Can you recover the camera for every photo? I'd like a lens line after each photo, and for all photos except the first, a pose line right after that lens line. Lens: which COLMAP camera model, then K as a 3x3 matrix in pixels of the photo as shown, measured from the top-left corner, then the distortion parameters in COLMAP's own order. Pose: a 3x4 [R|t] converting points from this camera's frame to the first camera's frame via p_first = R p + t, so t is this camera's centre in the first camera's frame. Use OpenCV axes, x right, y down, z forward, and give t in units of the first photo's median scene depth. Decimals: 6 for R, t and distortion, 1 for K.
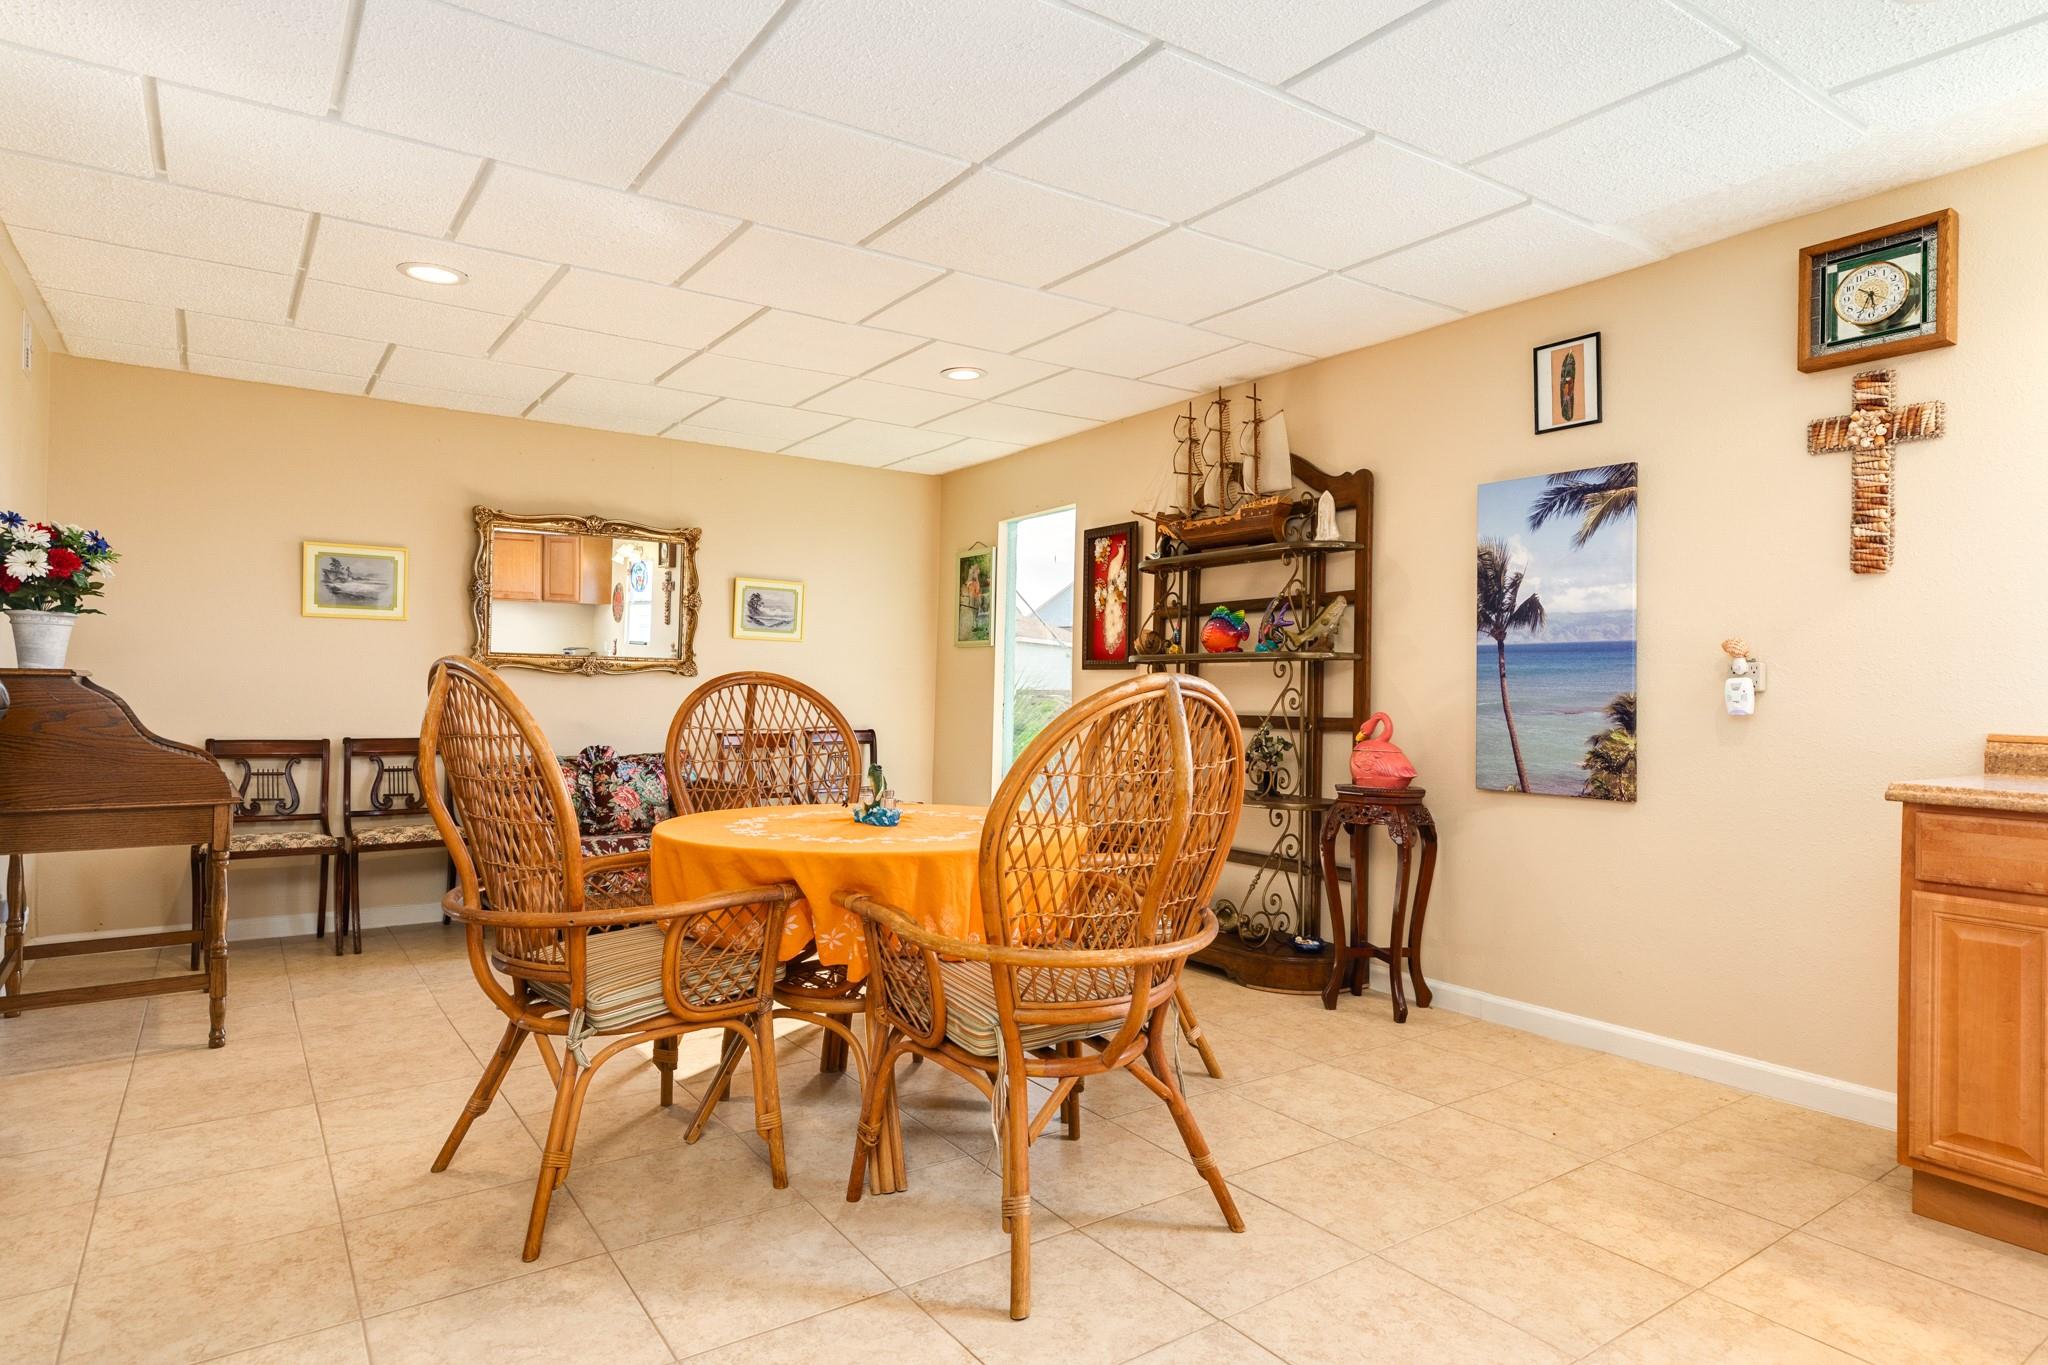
lens RADIAL K [[1155.6, 0, 1022.1], [0, 1155.6, 680.3], [0, 0, 1]] dist [-0.003310, -0.000616]
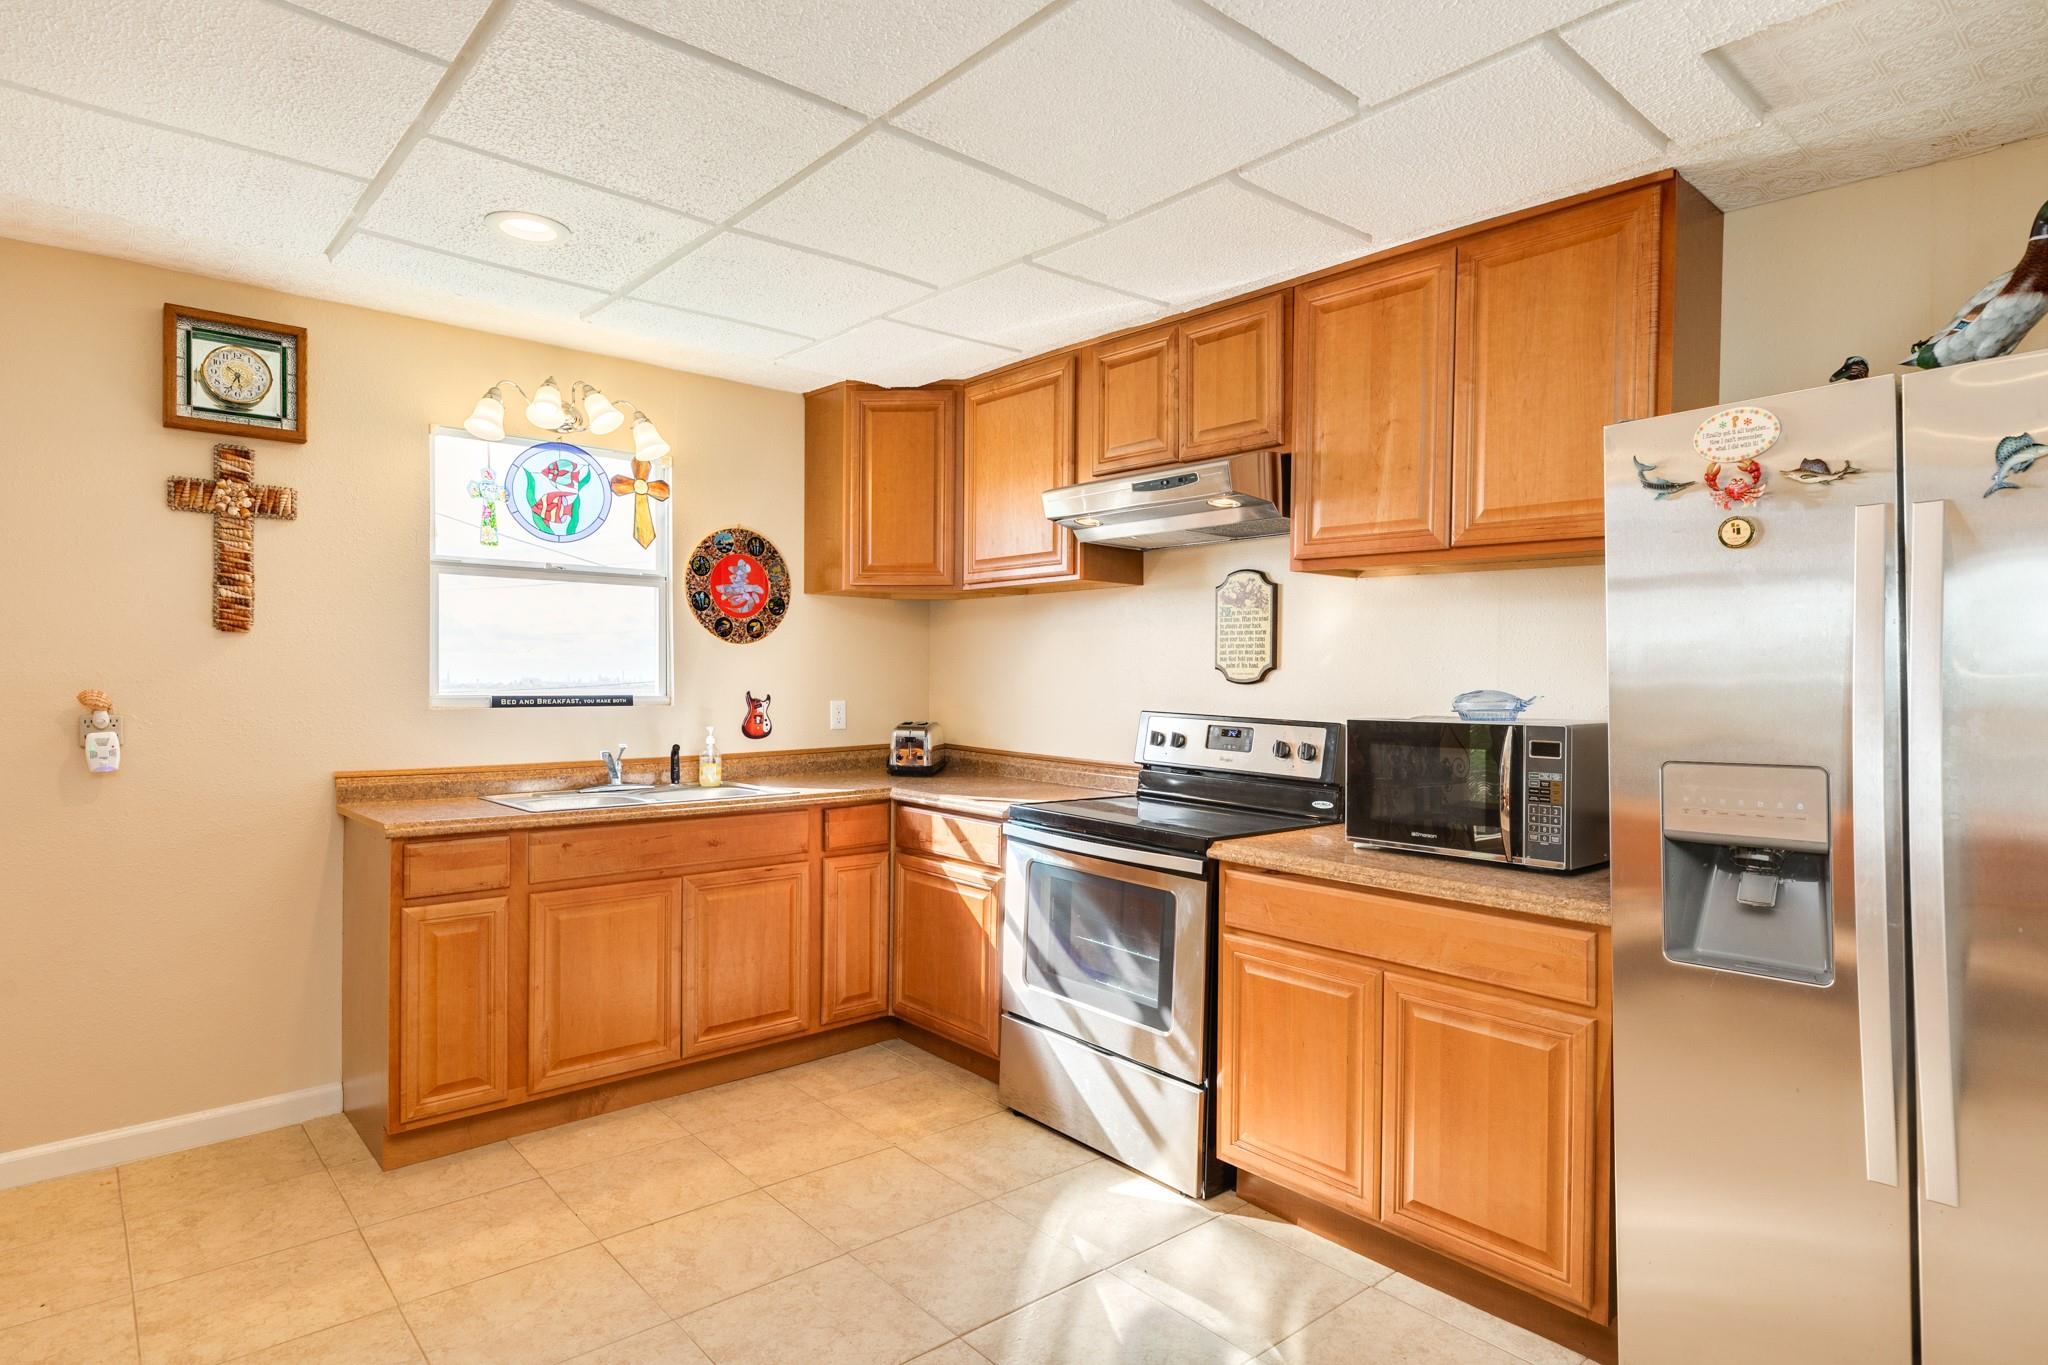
lens RADIAL K [[1095.6, 0, 1021.5], [0, 1095.6, 682.8], [0, 0, 1]] dist [0.002452, 0.001609]
pose [[-0.121146, -0.010116, 0.992583, -0.385784], [-0.009175, 0.999917, 0.009071, -0.062007], [-0.992592, -0.008008, -0.121229, 0.395239]]
